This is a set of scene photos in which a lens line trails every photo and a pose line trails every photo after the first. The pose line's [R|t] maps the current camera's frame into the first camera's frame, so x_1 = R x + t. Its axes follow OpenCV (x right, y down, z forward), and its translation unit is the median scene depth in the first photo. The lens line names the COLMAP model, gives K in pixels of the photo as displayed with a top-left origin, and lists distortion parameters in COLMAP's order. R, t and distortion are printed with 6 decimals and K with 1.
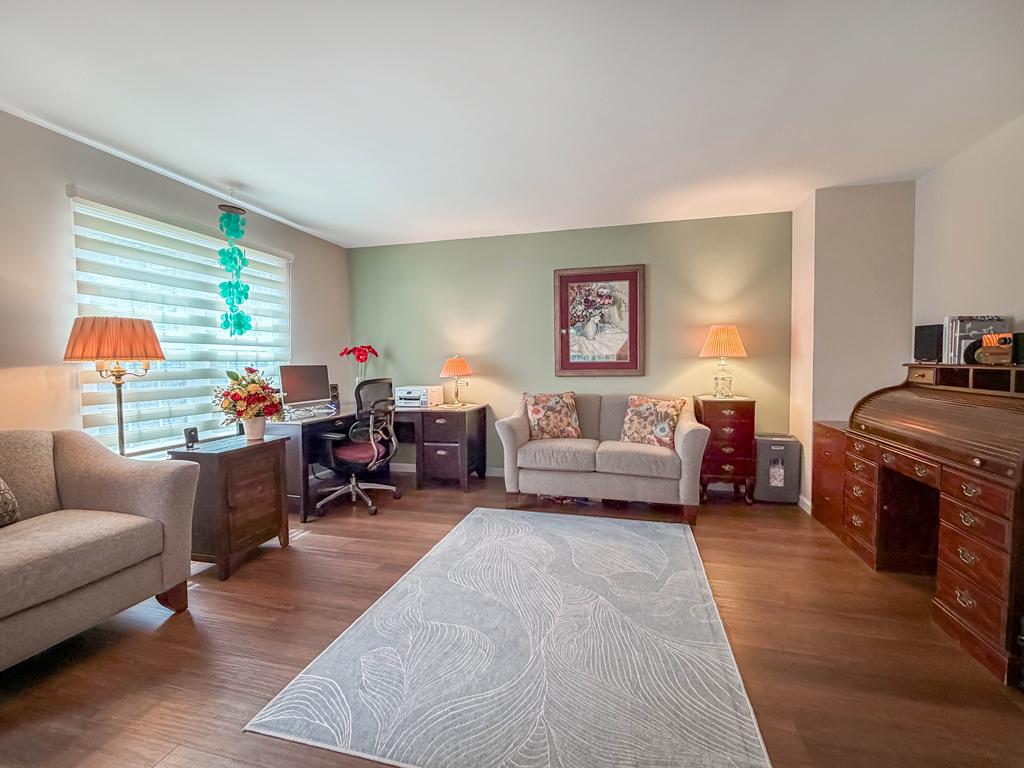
lens RADIAL K [[418.6, 0, 506.7], [0, 418.6, 379.4], [0, 0, 1]] dist [0.000079, -0.000022]
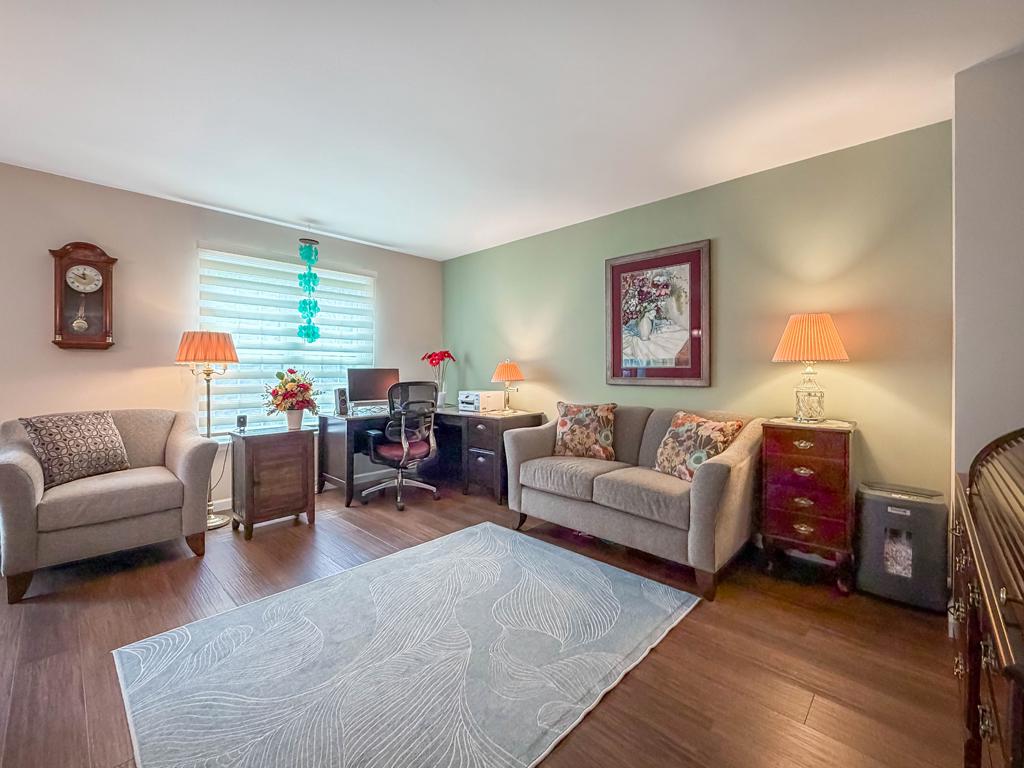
lens RADIAL K [[430.9, 0, 512.6], [0, 430.9, 371.5], [0, 0, 1]] dist [-0.000630, -0.000233]
pose [[0.876340, 0.012819, -0.481522, 0.431172], [-0.029247, 0.999218, -0.026626, -0.005313], [0.480804, 0.037417, 0.876030, 0.167697]]
